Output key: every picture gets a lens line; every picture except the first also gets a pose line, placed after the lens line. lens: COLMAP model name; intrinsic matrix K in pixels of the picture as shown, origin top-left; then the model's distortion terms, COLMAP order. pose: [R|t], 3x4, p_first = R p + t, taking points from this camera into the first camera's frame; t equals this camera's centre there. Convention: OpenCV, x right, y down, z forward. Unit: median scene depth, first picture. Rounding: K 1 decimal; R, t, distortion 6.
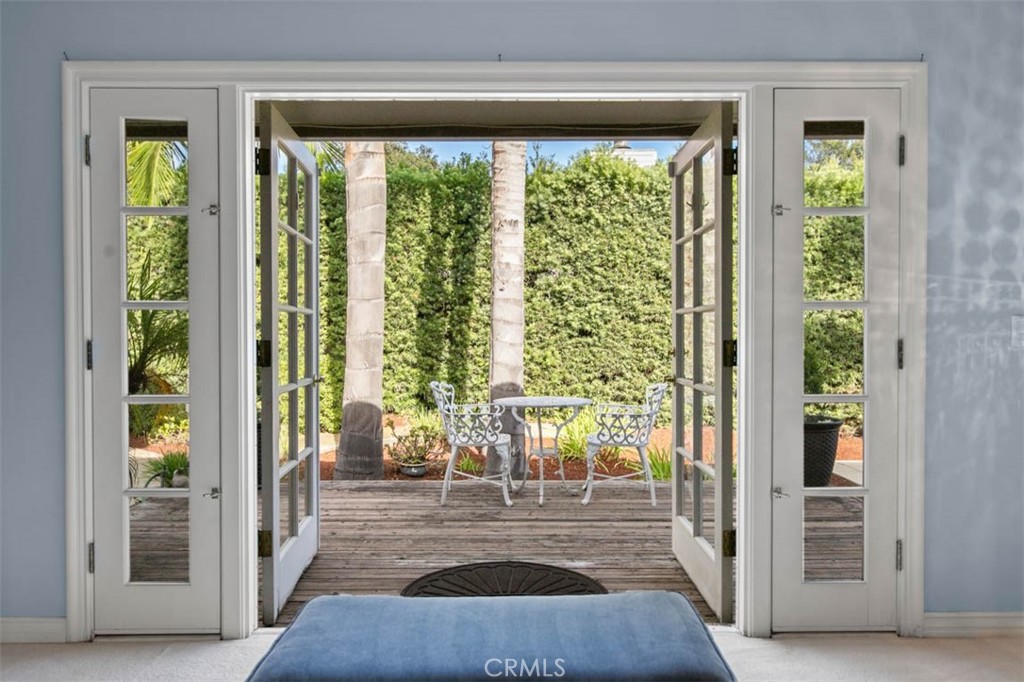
lens RADIAL K [[714.2, 0, 512.7], [0, 714.2, 338.0], [0, 0, 1]] dist [-0.000902, -0.004670]
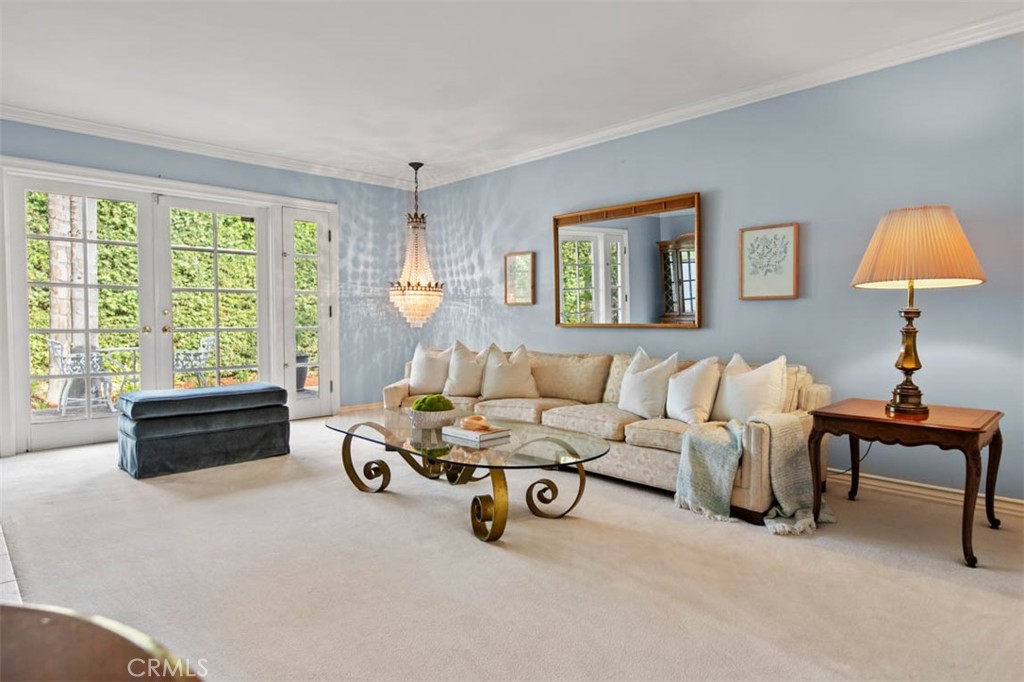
lens RADIAL K [[593.8, 0, 517.9], [0, 593.8, 341.6], [0, 0, 1]] dist [-0.000434, 0.000972]
pose [[0.716508, -0.025709, 0.697105, -0.145445], [0.008329, 0.999565, 0.028303, 0.022050], [-0.697530, -0.014473, 0.716410, -0.310368]]
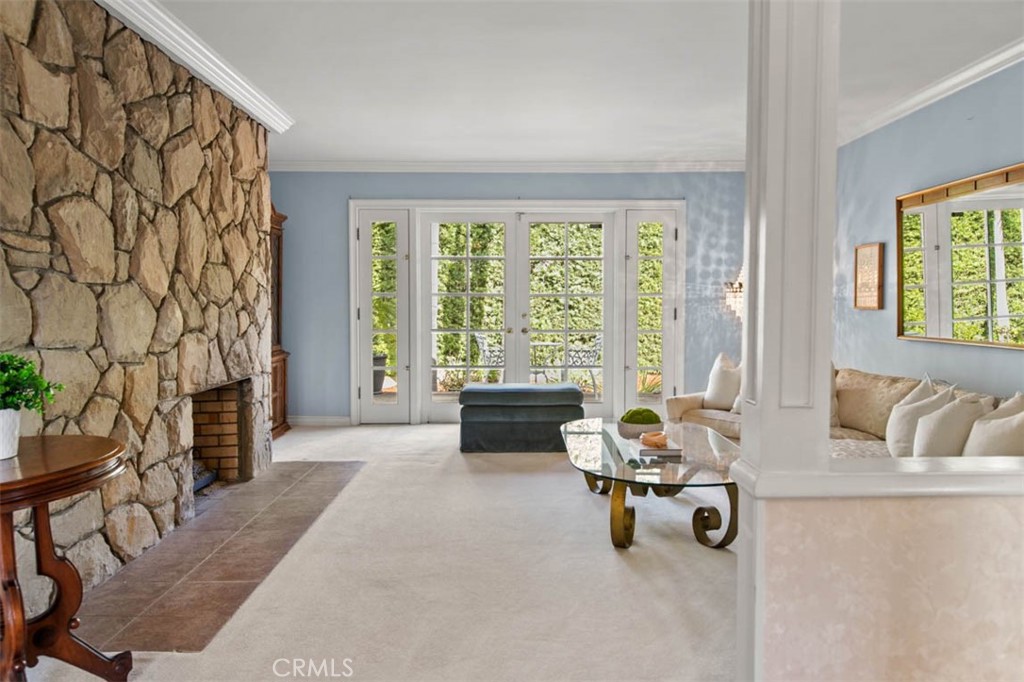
lens RADIAL K [[757.4, 0, 510.4], [0, 757.4, 338.8], [0, 0, 1]] dist [0.007361, 0.000906]
pose [[0.999998, 0.001853, 0.000820, -0.014096], [-0.001879, 0.999434, 0.033597, 0.005849], [-0.000758, -0.033598, 0.999435, -0.483698]]
